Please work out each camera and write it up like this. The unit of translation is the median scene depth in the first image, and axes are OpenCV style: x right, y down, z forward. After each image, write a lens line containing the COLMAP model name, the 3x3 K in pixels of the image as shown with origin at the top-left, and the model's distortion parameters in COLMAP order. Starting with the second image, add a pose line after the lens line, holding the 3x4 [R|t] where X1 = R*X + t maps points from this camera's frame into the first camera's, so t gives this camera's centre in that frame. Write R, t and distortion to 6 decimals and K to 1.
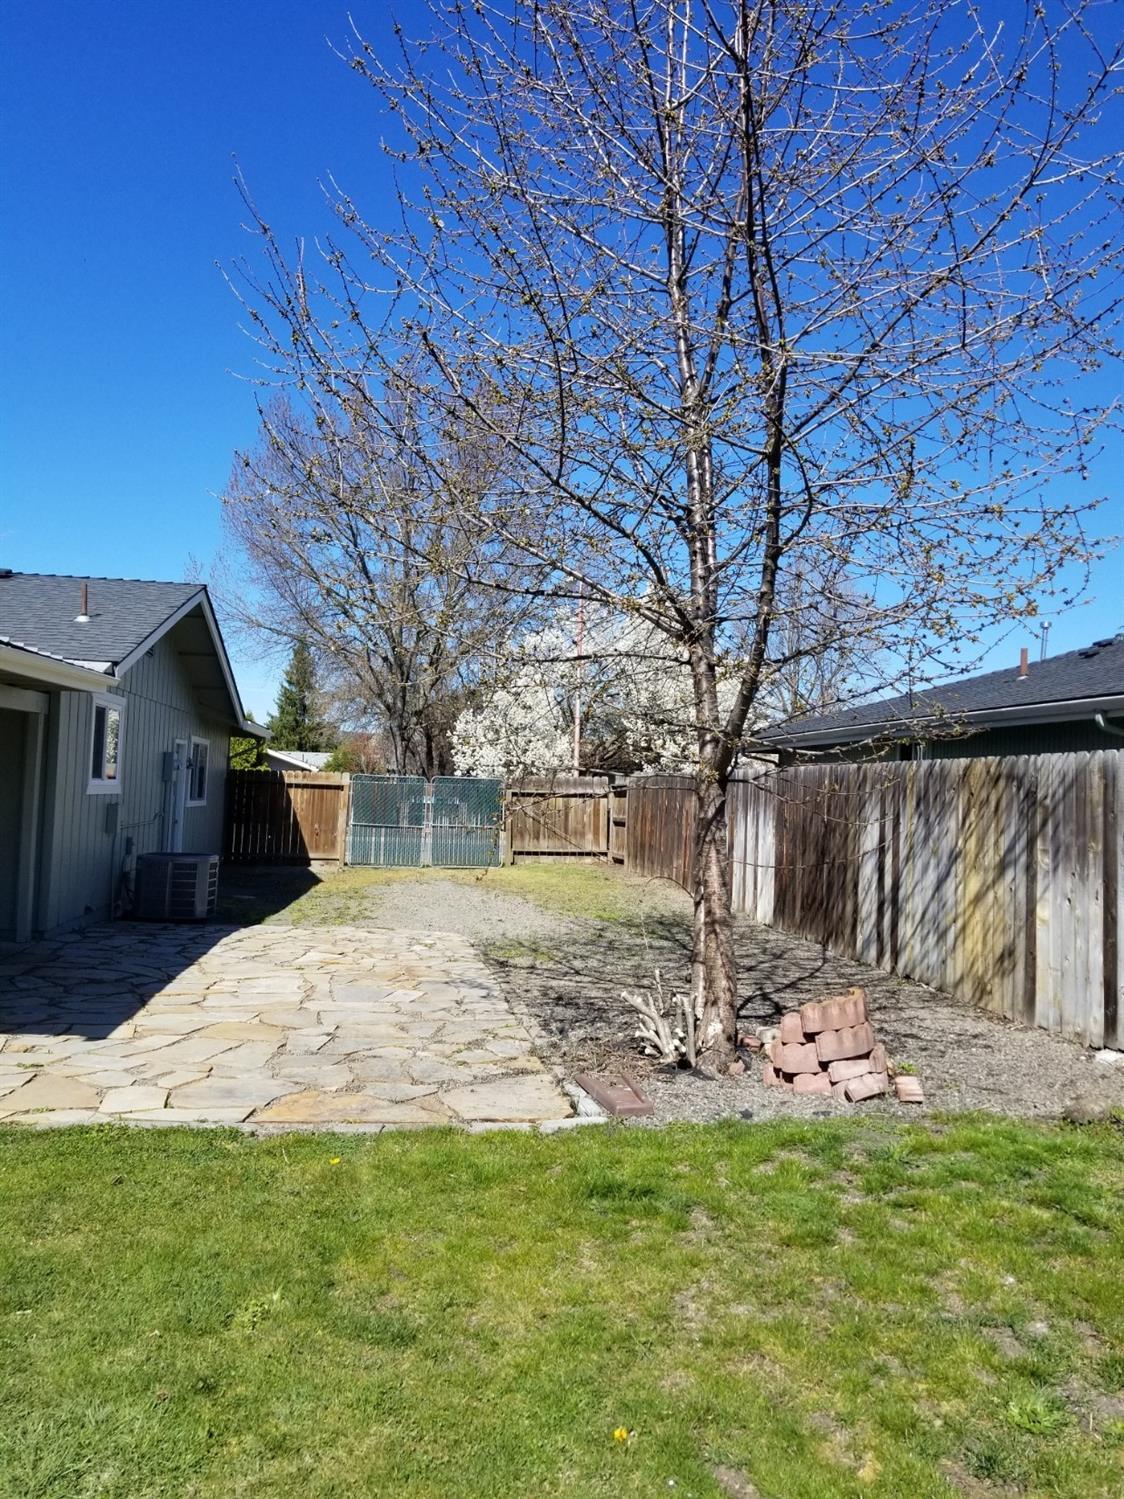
lens RADIAL K [[1180.3, 0, 562.5], [0, 1180.3, 755.9], [0, 0, 1]] dist [0.098543, -0.133615]
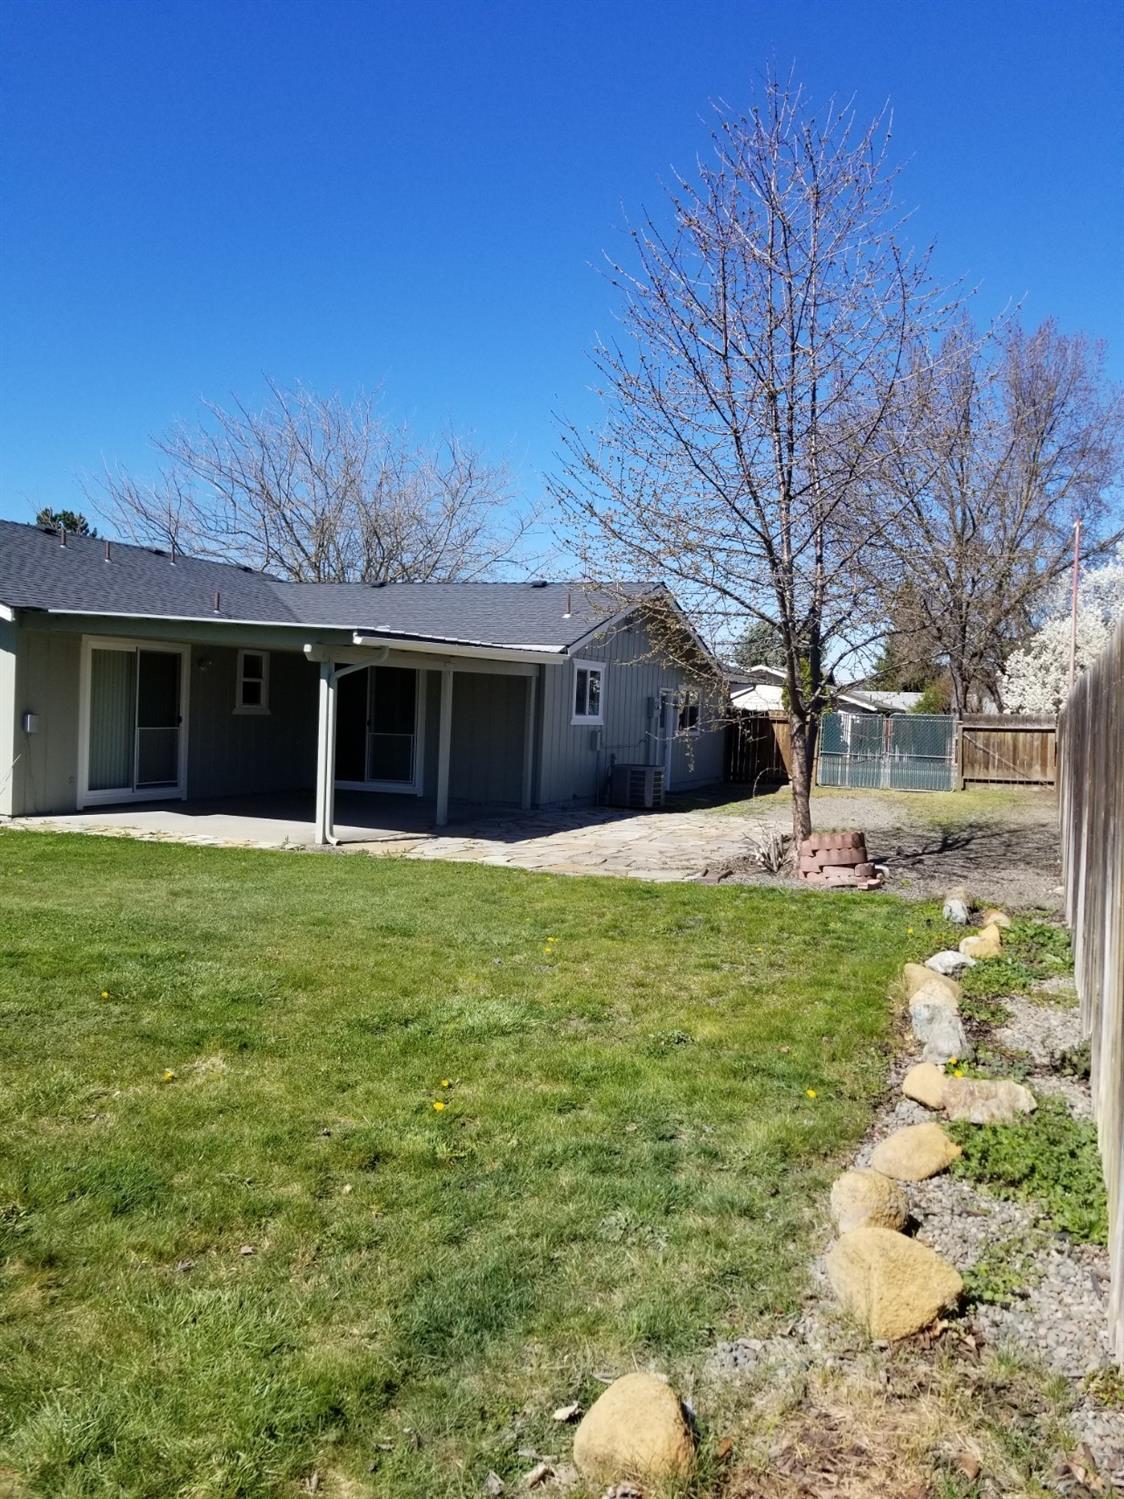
lens RADIAL K [[1180.3, 0, 576.4], [0, 1180.3, 748.3], [0, 0, 1]] dist [0.098543, -0.133615]
pose [[0.869212, 0.012646, -0.494278, 0.203038], [0.009237, 0.999083, 0.041805, -0.001181], [0.494354, -0.040903, 0.868298, -0.195814]]
